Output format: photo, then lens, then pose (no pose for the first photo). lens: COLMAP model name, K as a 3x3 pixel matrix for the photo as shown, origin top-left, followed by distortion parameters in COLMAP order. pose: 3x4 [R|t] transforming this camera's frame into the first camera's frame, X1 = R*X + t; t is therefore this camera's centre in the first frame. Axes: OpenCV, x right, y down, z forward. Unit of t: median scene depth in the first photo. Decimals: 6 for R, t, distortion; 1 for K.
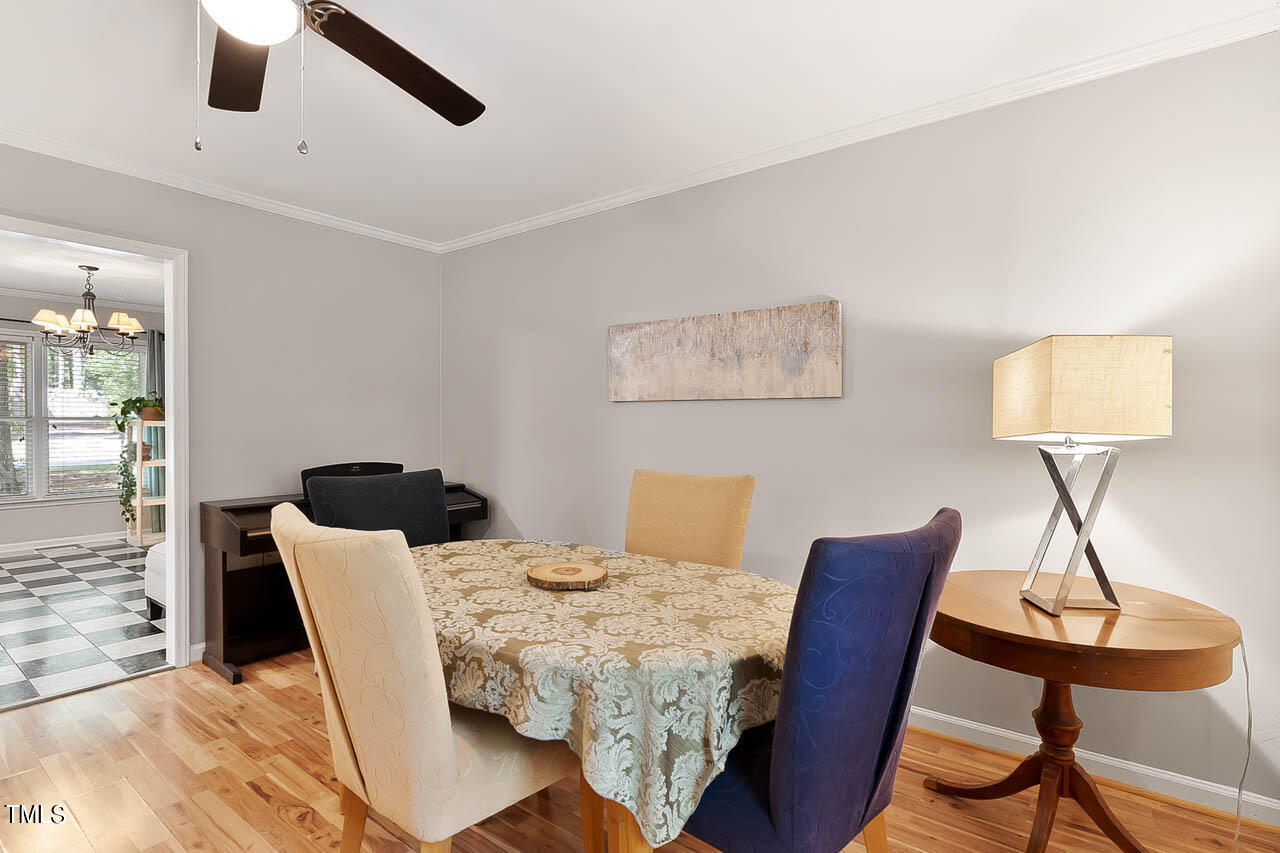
lens RADIAL K [[640.6, 0, 636.9], [0, 640.6, 434.8], [0, 0, 1]] dist [-0.001634, 0.000152]
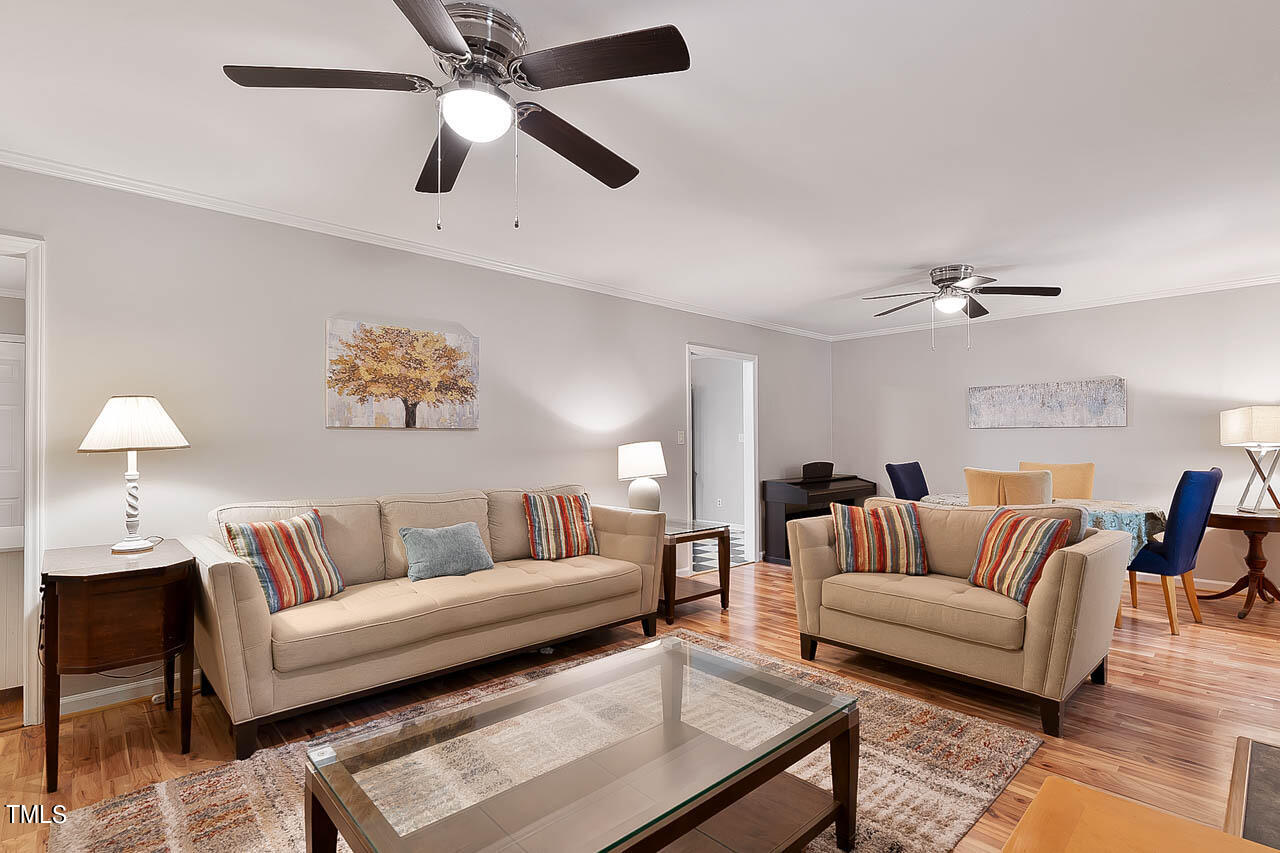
lens RADIAL K [[606.3, 0, 636.6], [0, 606.3, 430.7], [0, 0, 1]] dist [-0.028030, -0.000076]
pose [[0.981797, 0.000268, -0.189932, -0.792827], [-0.008090, 0.999151, -0.040407, 0.039830], [0.189760, 0.041208, 0.980965, -1.064508]]
